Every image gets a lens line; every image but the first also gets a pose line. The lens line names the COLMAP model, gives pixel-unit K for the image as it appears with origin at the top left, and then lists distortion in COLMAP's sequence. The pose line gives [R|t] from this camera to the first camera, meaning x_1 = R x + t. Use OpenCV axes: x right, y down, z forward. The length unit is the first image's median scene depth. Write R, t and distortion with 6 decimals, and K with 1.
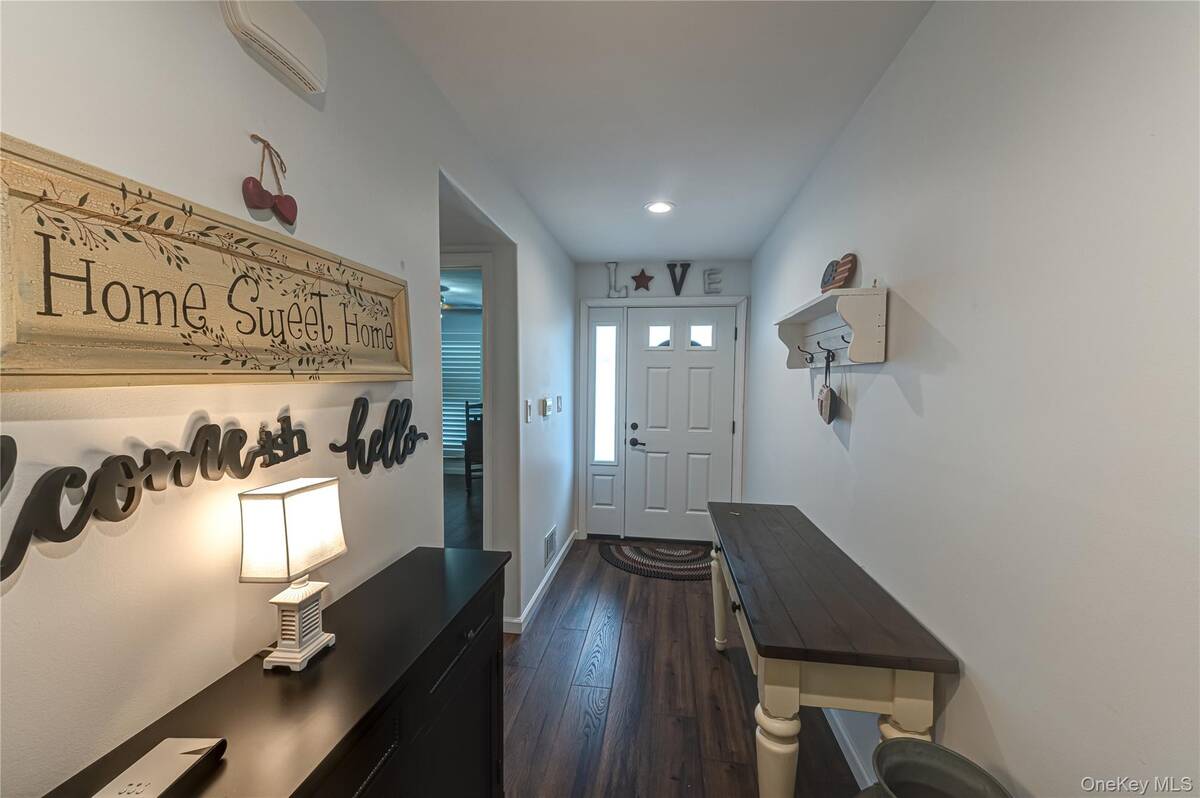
lens RADIAL K [[463.2, 0, 608.8], [0, 463.2, 400.9], [0, 0, 1]] dist [0.017444, -0.000313]
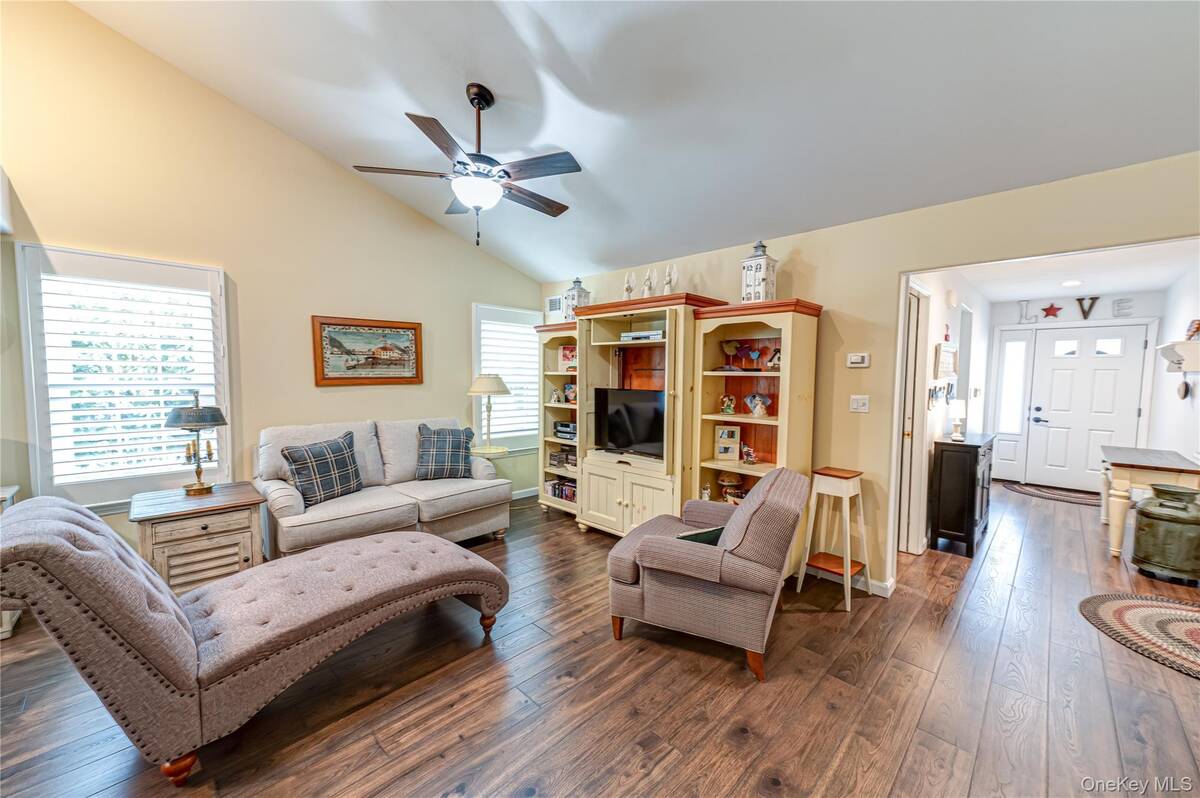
lens RADIAL K [[463.2, 0, 601.7], [0, 463.2, 401.3], [0, 0, 1]] dist [0.017444, -0.000313]
pose [[0.802076, 0.033607, -0.596275, -0.176422], [-0.028833, 0.999430, 0.017545, 0.046266], [0.596525, 0.003120, 0.802588, -1.086616]]
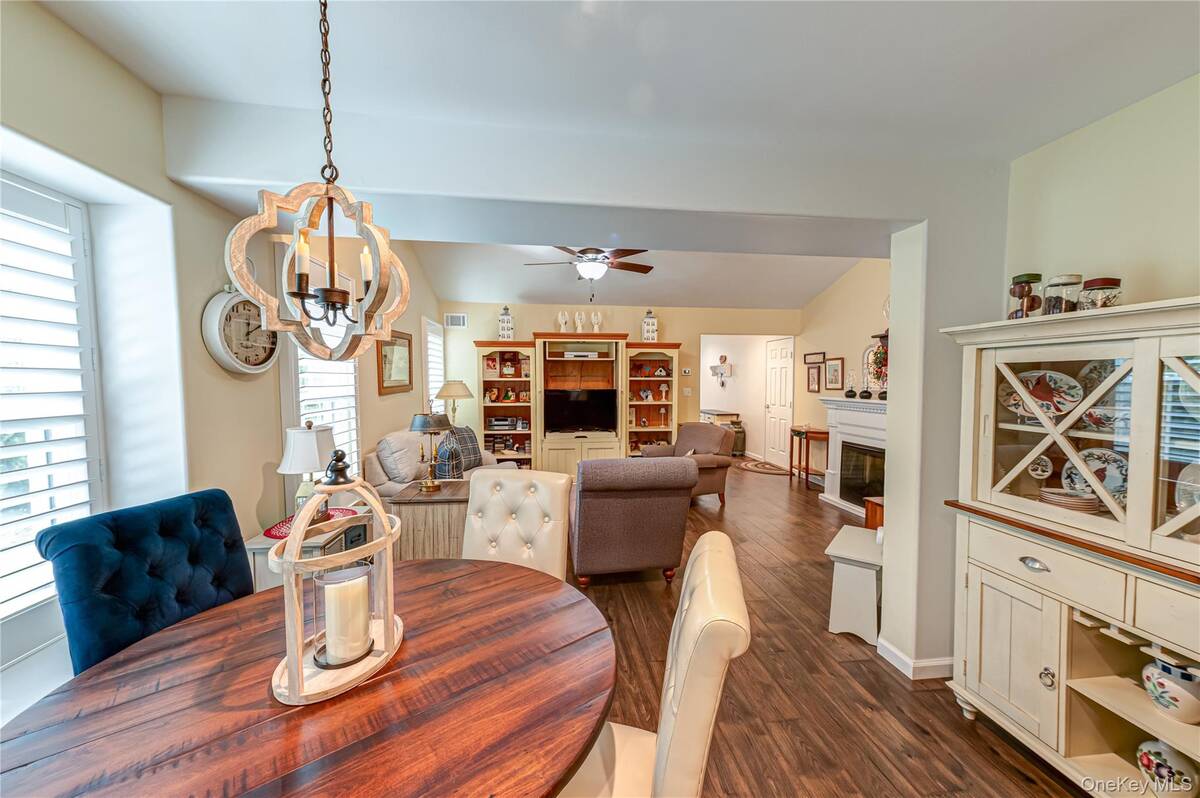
lens RADIAL K [[463.2, 0, 604.4], [0, 463.2, 400.1], [0, 0, 1]] dist [0.017444, -0.000313]
pose [[0.963887, -0.022232, 0.265381, -1.024380], [0.021584, 0.999753, 0.005359, 0.063617], [-0.265434, 0.000563, 0.964129, -1.725935]]
